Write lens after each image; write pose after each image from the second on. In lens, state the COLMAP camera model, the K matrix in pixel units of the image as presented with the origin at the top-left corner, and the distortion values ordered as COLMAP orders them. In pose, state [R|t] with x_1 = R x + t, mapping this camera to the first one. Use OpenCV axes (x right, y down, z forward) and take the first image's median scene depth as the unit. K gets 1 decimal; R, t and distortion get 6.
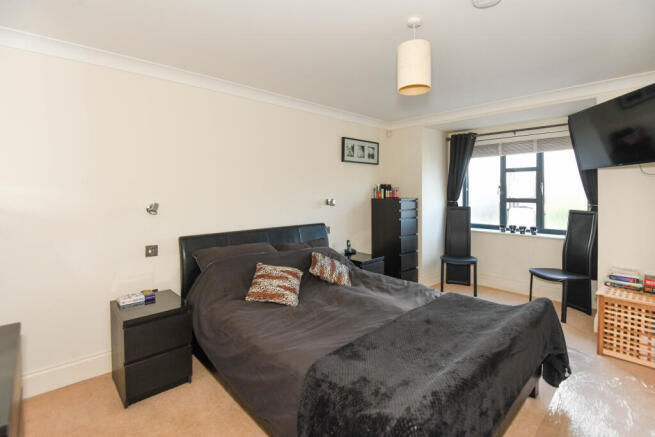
lens RADIAL K [[309.8, 0, 327.6], [0, 309.8, 193.9], [0, 0, 1]] dist [-0.000251, -0.000002]
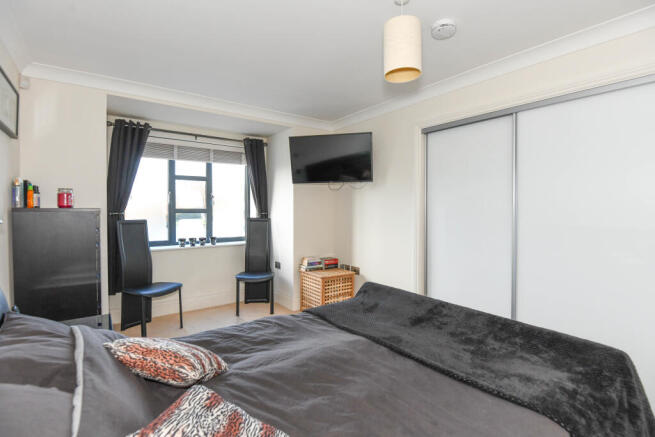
lens RADIAL K [[317.1, 0, 327.5], [0, 317.1, 210.0], [0, 0, 1]] dist [-0.000004, -0.000021]
pose [[0.108613, -0.005536, 0.994069, -0.293593], [0.004338, 0.999978, 0.005095, 0.015824], [-0.994075, 0.003759, 0.108635, 0.499298]]
